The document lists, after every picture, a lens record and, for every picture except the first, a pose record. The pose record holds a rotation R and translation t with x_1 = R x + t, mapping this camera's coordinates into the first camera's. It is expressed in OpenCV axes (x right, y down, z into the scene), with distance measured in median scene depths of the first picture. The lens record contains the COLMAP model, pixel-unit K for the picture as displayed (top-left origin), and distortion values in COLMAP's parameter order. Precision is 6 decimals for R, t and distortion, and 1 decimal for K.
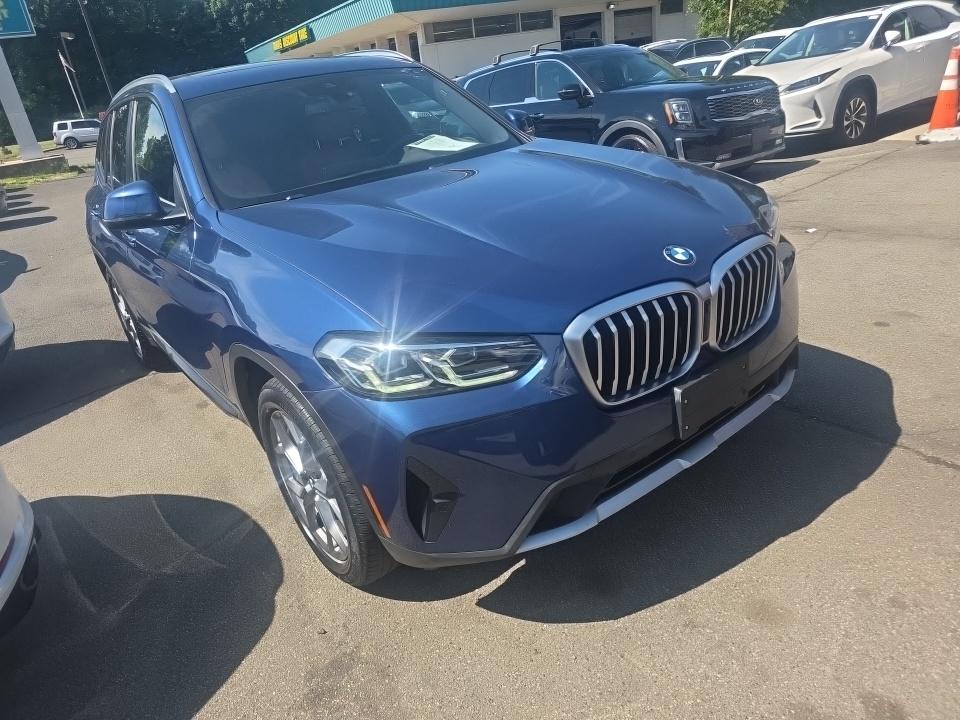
lens RADIAL K [[647.0, 0, 470.5], [0, 647.0, 362.3], [0, 0, 1]] dist [0.046610, -0.039493]
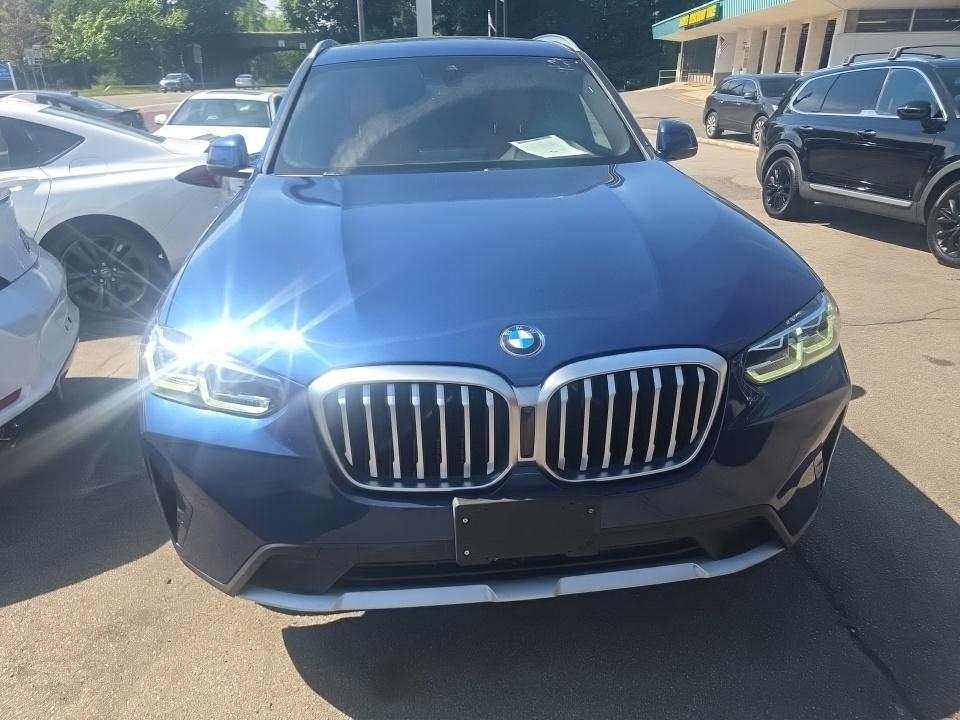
lens RADIAL K [[647.0, 0, 476.8], [0, 647.0, 360.0], [0, 0, 1]] dist [0.046610, -0.039493]
pose [[0.845139, 0.310384, -0.435204, 0.142431], [-0.298290, 0.949444, 0.097876, -0.046704], [0.443581, 0.047098, 0.894996, 0.067516]]
